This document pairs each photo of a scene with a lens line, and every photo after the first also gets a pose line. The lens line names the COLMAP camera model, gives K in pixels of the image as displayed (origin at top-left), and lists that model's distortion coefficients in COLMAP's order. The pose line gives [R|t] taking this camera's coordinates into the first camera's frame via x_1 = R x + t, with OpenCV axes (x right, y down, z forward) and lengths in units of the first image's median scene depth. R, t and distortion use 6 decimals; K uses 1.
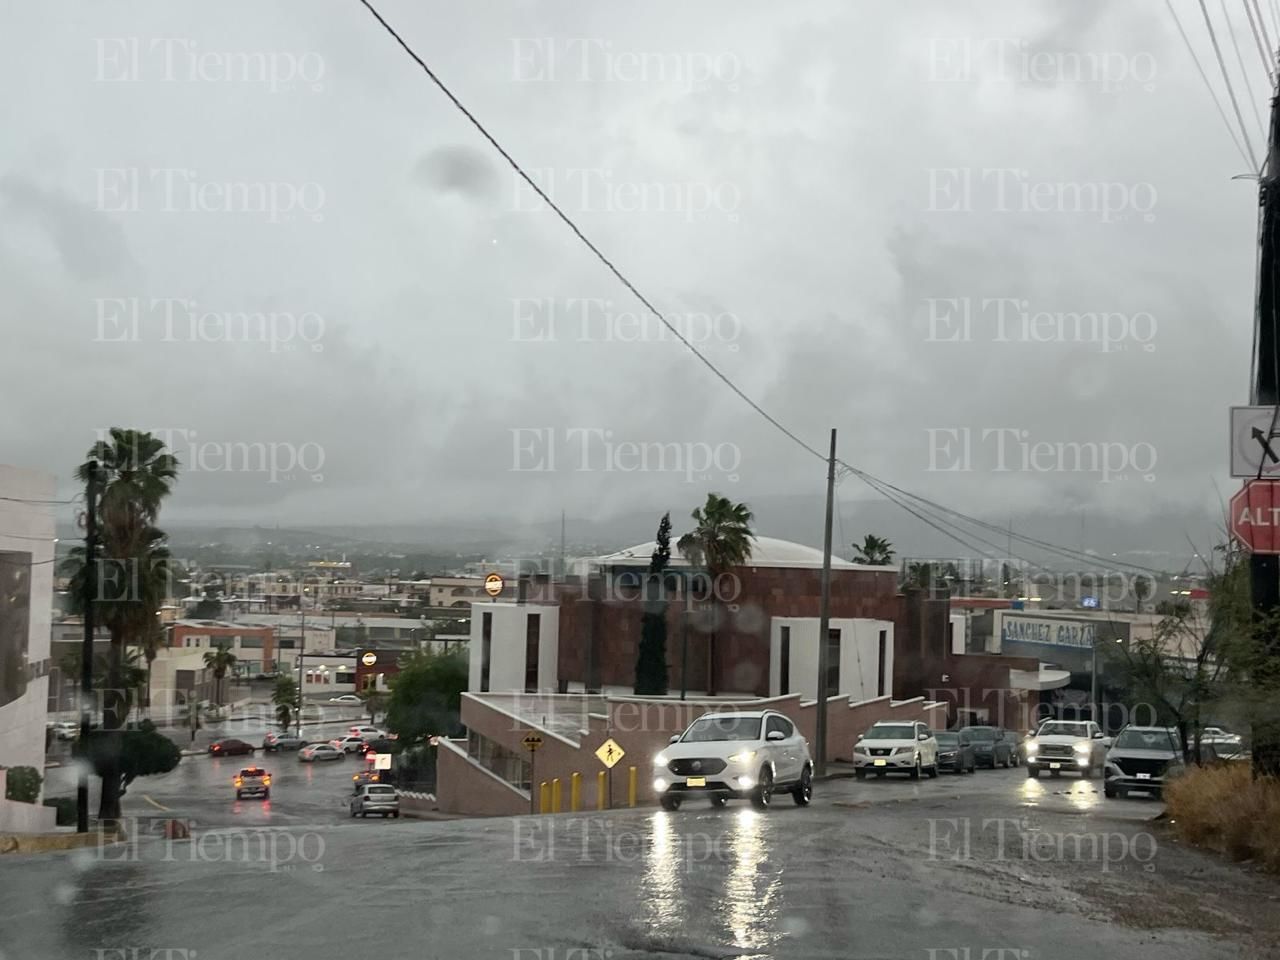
lens RADIAL K [[2037.2, 0, 666.8], [0, 2037.2, 478.4], [0, 0, 1]] dist [0.201537, -1.158178]
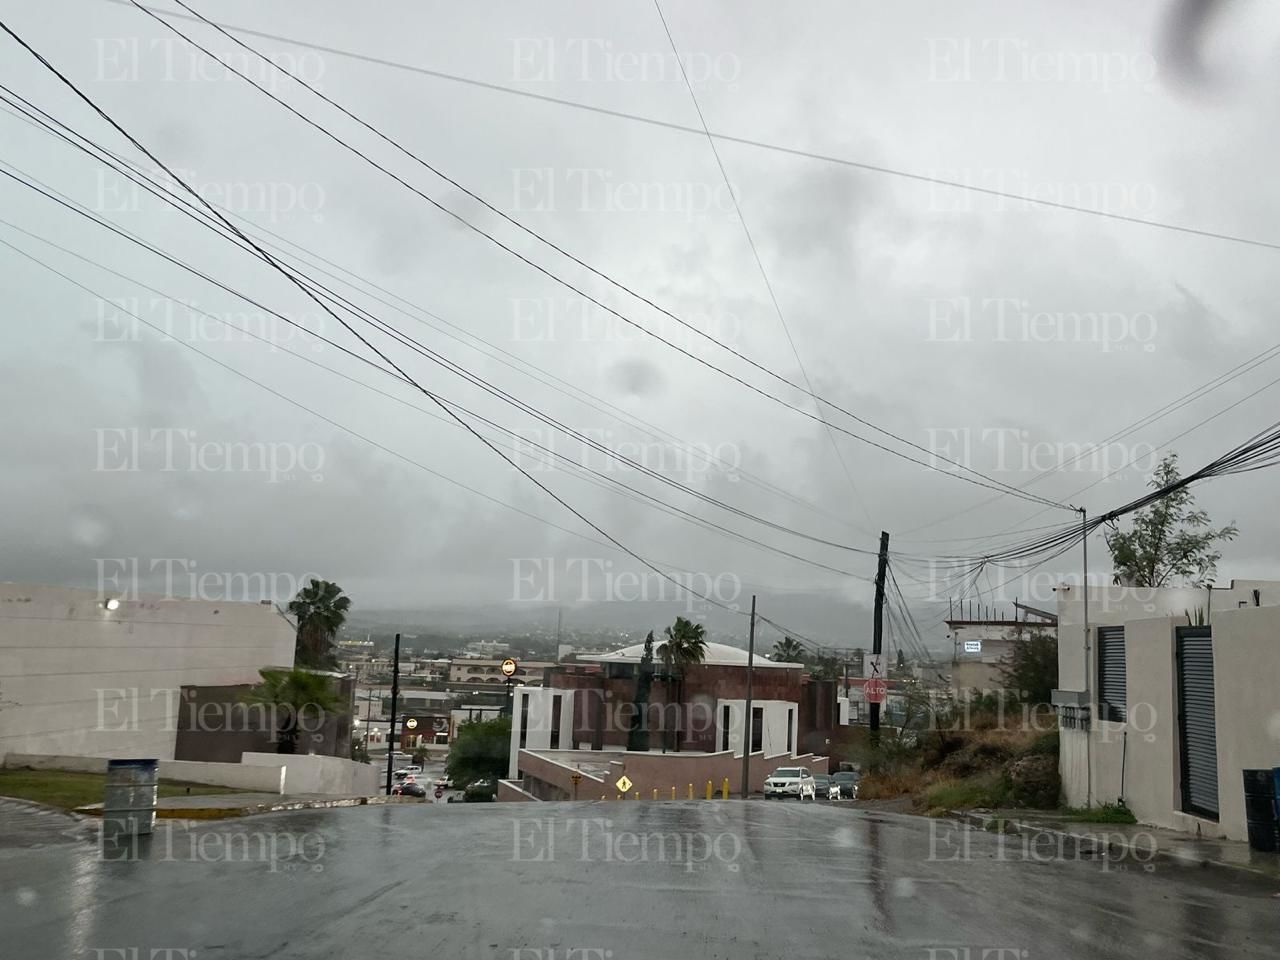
lens RADIAL K [[1644.4, 0, 689.7], [0, 1644.4, 403.1], [0, 0, 1]] dist [0.194165, -0.779478]
pose [[0.999347, 0.014853, 0.032938, -0.011701], [-0.011383, 0.994601, -0.103142, -0.021685], [-0.034292, 0.102700, 0.994121, -0.219546]]
